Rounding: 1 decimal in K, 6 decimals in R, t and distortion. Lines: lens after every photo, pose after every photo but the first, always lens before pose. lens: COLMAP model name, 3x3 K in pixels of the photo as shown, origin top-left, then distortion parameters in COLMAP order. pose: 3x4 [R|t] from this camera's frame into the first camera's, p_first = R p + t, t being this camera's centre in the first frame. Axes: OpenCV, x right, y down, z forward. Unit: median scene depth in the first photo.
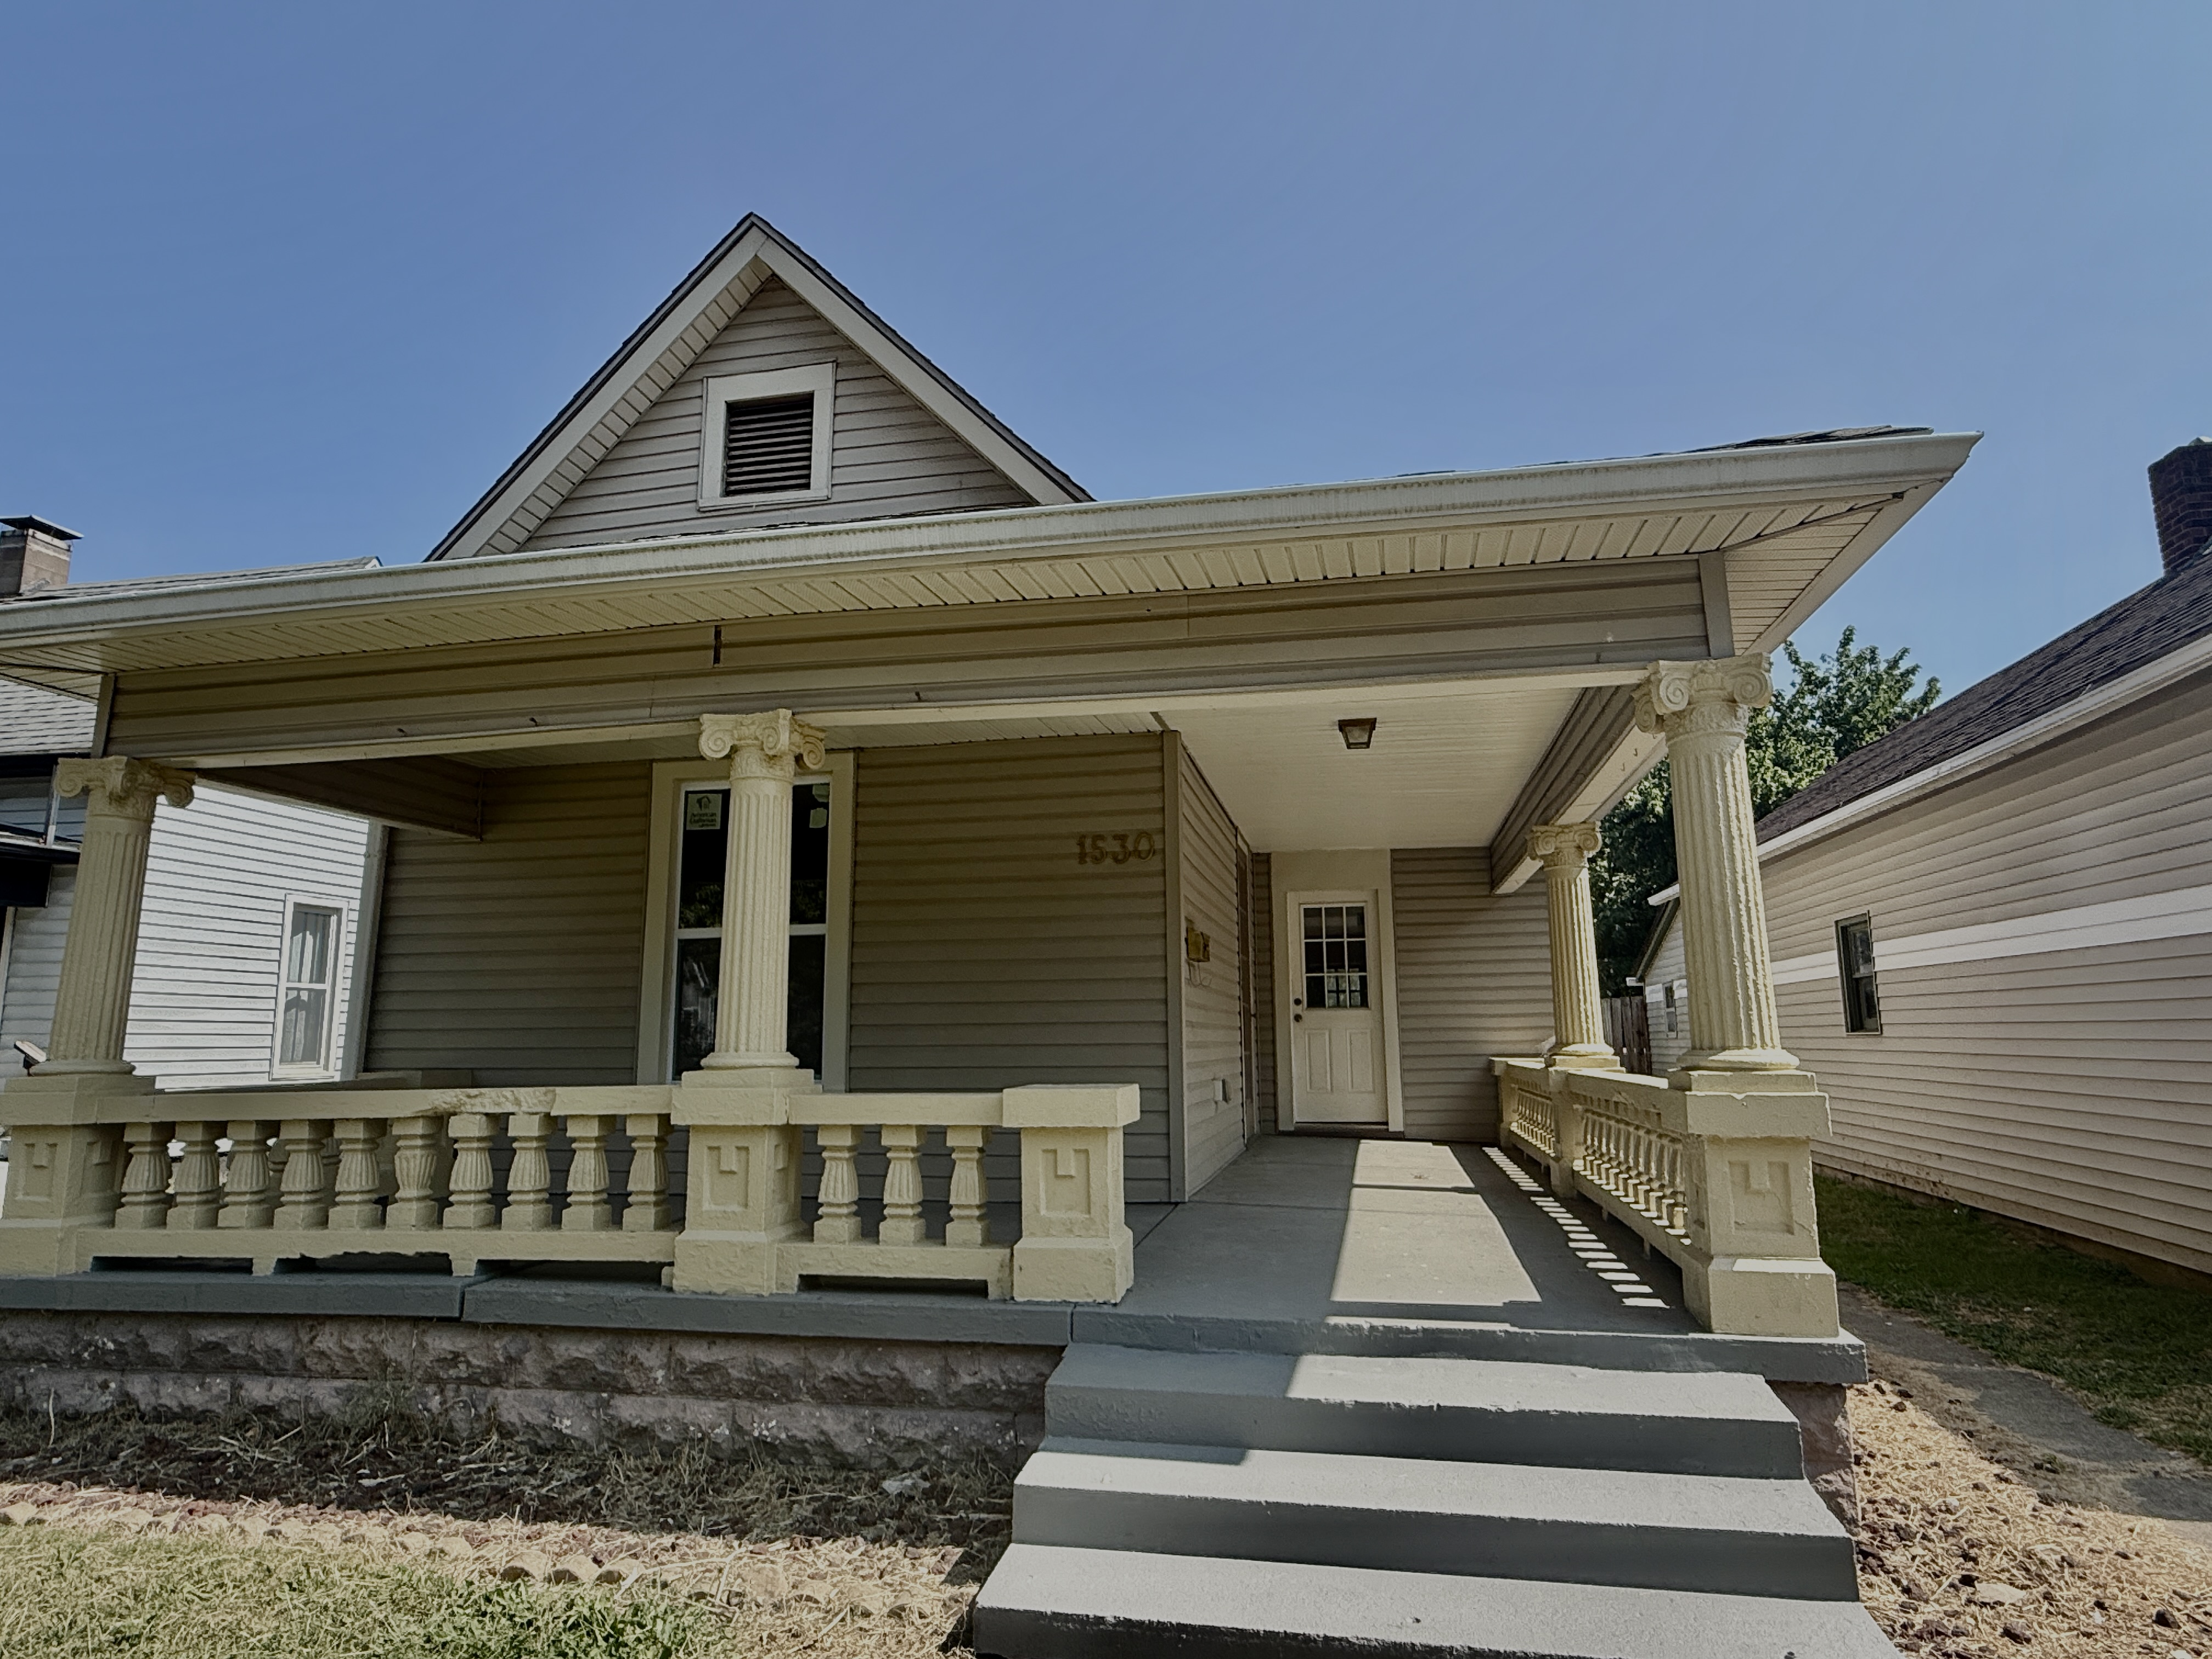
lens RADIAL K [[1305.8, 0, 1106.0], [0, 1305.8, 829.5], [0, 0, 1]] dist [0.003017, 0.001053]
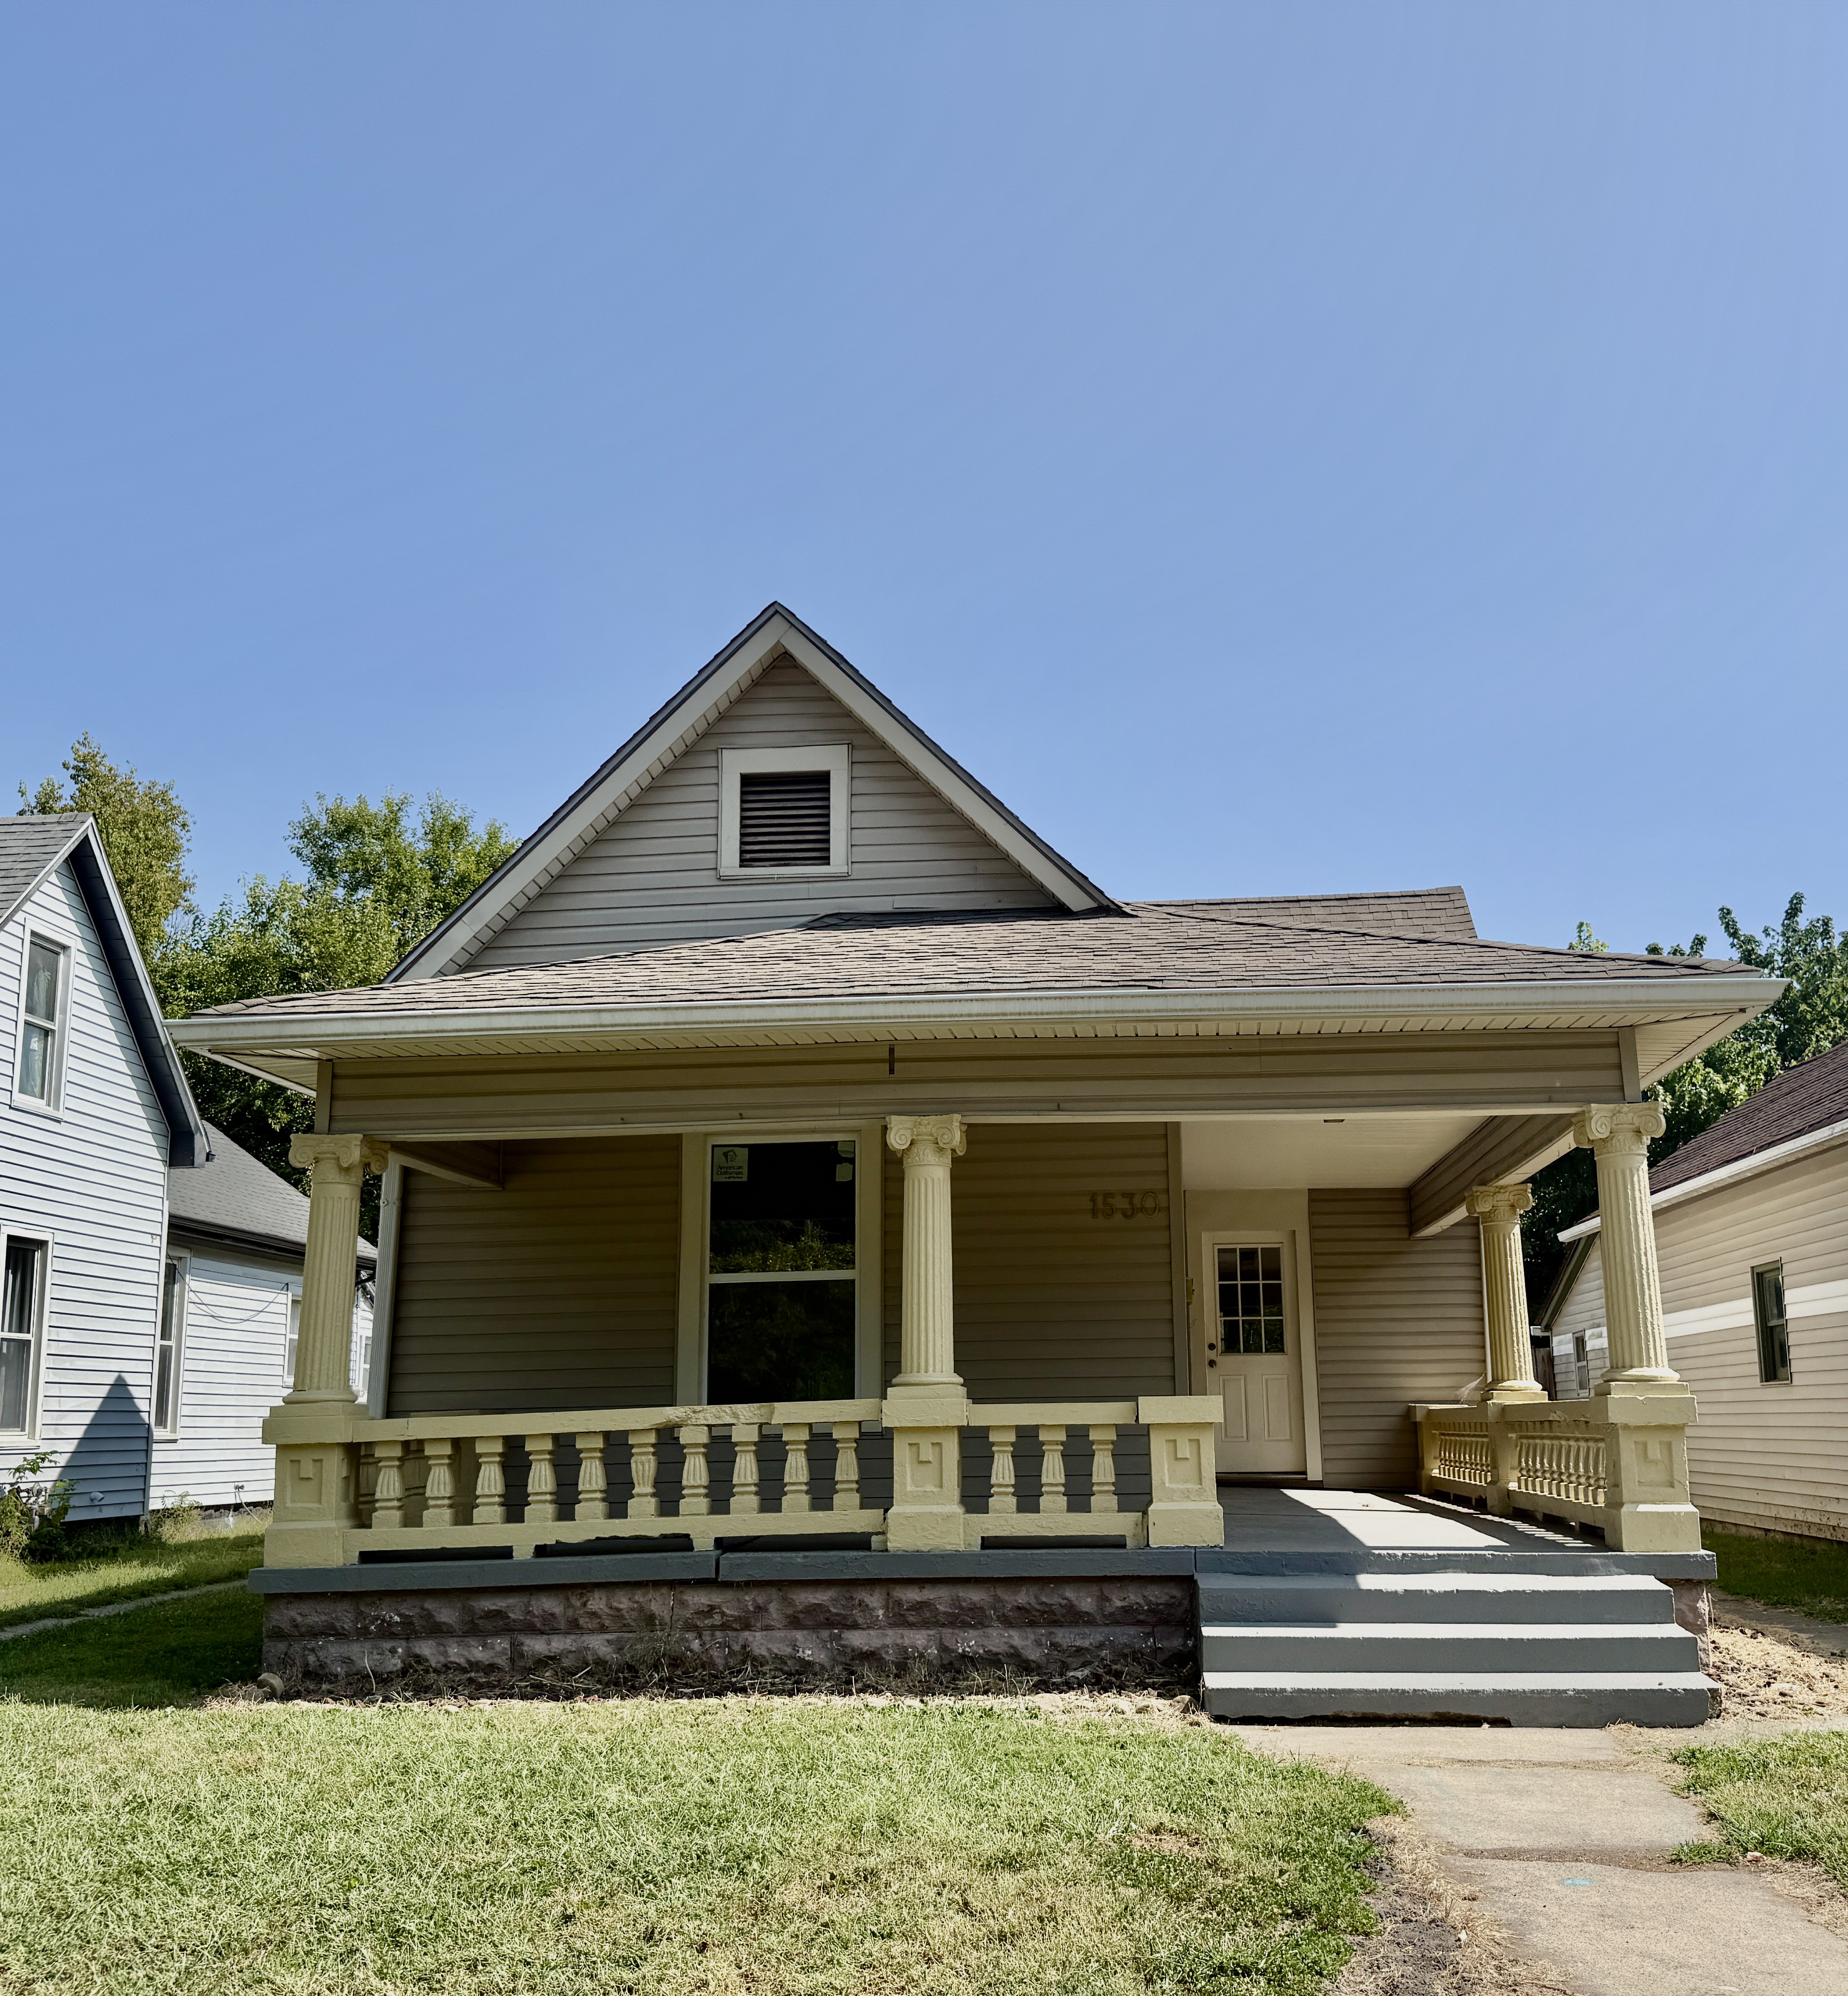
lens RADIAL K [[2038.7, 0, 1011.4], [0, 2038.7, 1069.0], [0, 0, 1]] dist [0.259012, -0.681353]
pose [[0.989652, 0.017748, 0.142390, -0.479415], [-0.015951, 0.999778, -0.013751, -0.108456], [-0.142602, 0.011338, 0.989715, -1.050333]]
